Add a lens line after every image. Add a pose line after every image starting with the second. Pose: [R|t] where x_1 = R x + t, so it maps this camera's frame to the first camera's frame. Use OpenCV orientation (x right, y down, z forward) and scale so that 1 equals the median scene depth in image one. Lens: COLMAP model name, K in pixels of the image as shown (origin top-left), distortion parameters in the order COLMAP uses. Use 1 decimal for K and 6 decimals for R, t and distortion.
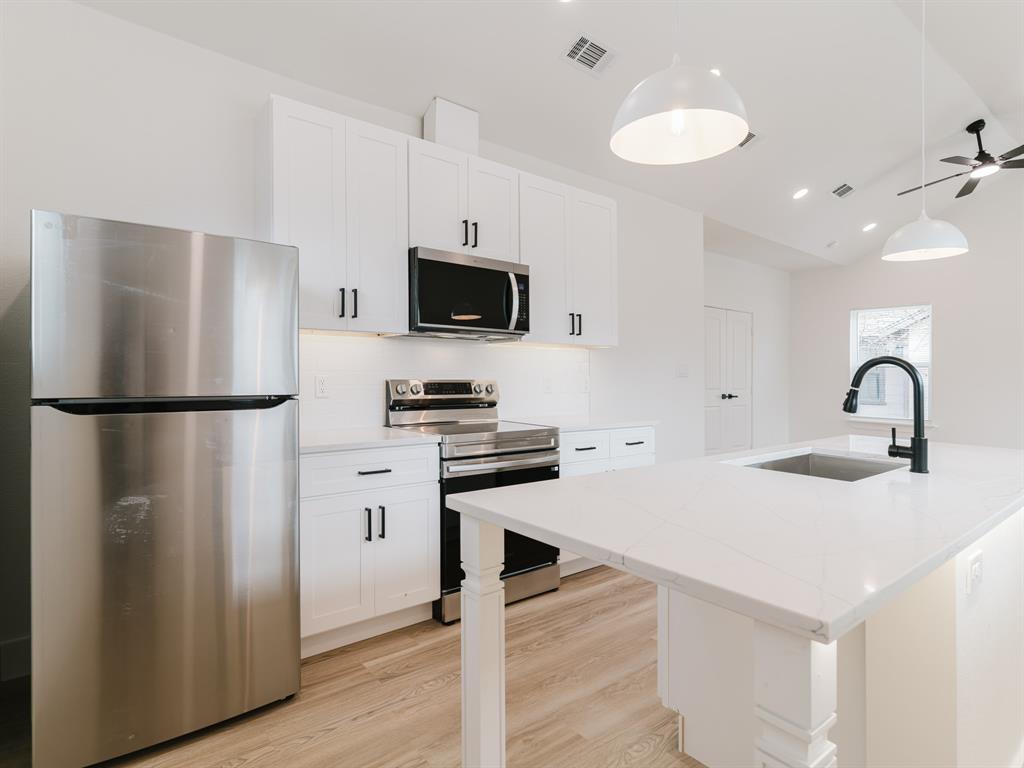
lens RADIAL K [[550.5, 0, 502.1], [0, 550.5, 372.2], [0, 0, 1]] dist [0.000327, -0.000279]
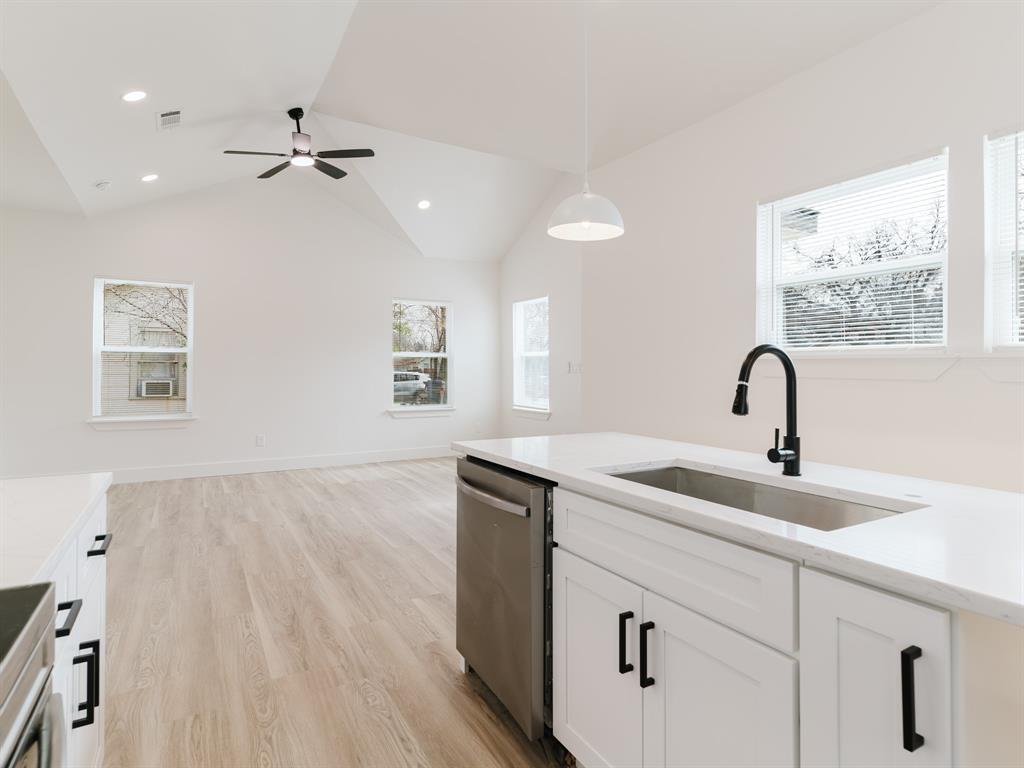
lens RADIAL K [[541.5, 0, 510.0], [0, 541.5, 372.0], [0, 0, 1]] dist [0.000957, -0.000143]
pose [[0.127351, -0.015297, 0.991740, -0.101068], [-0.008564, 0.999827, 0.016522, 0.002185], [-0.991821, -0.010597, 0.127198, 0.749974]]
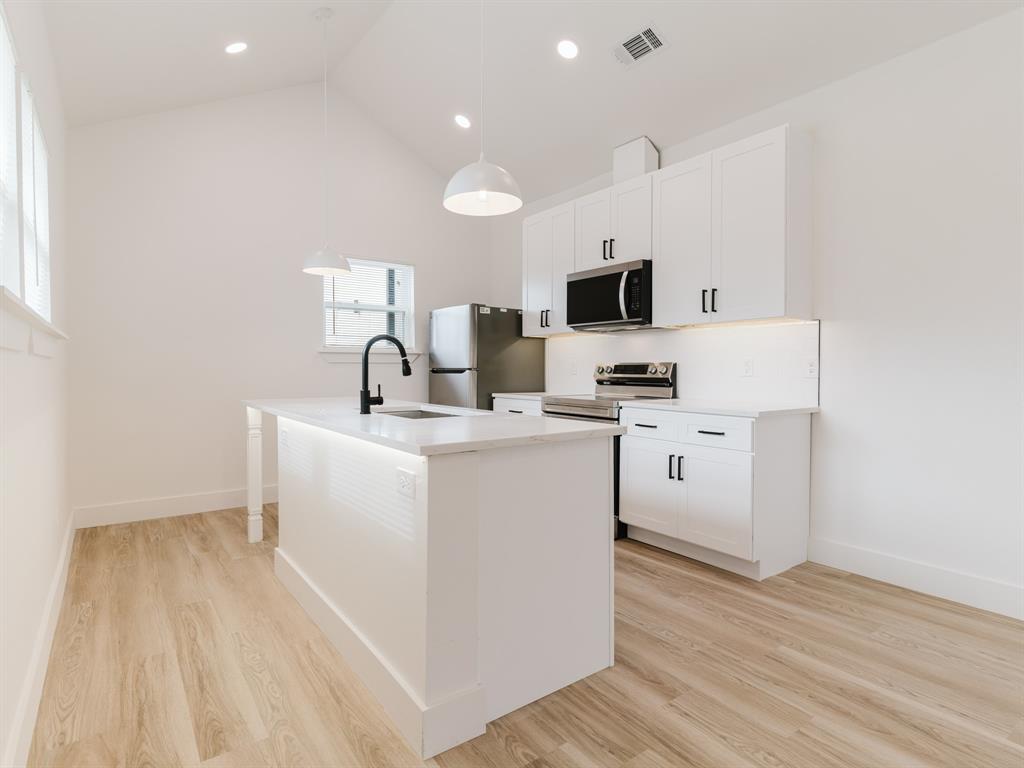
lens RADIAL K [[540.5, 0, 512.0], [0, 540.5, 384.0], [0, 0, 1]] dist [-0.000906, -0.000708]
pose [[-0.020783, 0.017437, -0.999632, 1.207835], [0.000354, 0.999848, 0.017433, 0.043420], [0.999784, 0.000008, -0.020786, 0.787098]]
